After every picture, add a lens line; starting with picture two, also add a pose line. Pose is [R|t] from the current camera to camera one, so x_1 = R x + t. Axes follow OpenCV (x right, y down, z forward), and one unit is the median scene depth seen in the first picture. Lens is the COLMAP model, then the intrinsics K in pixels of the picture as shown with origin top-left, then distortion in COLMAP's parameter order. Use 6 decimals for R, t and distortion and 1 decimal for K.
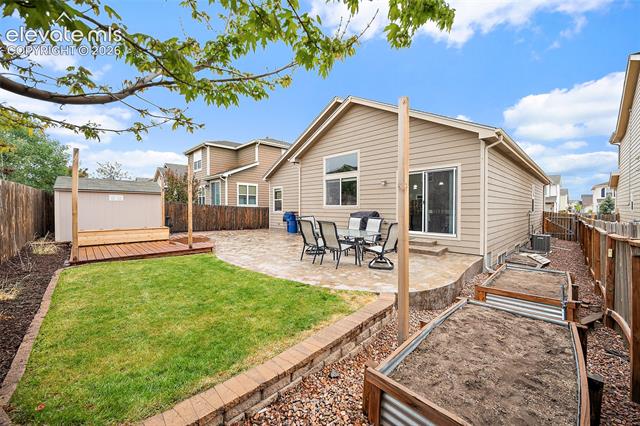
lens RADIAL K [[250.3, 0, 320.0], [0, 250.3, 209.8], [0, 0, 1]] dist [-0.001074, -0.000177]
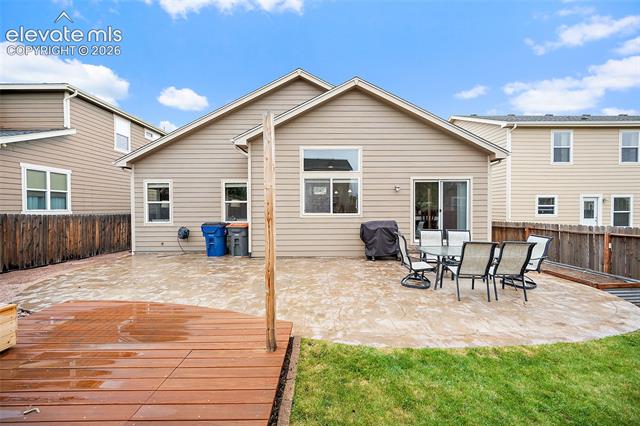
lens RADIAL K [[250.3, 0, 320.0], [0, 250.3, 209.8], [0, 0, 1]] dist [-0.001074, -0.000177]
pose [[0.695341, 0.001745, 0.718678, -0.467720], [0.007751, 0.999921, -0.009927, -0.020201], [-0.718638, 0.012473, 0.695273, 0.462977]]
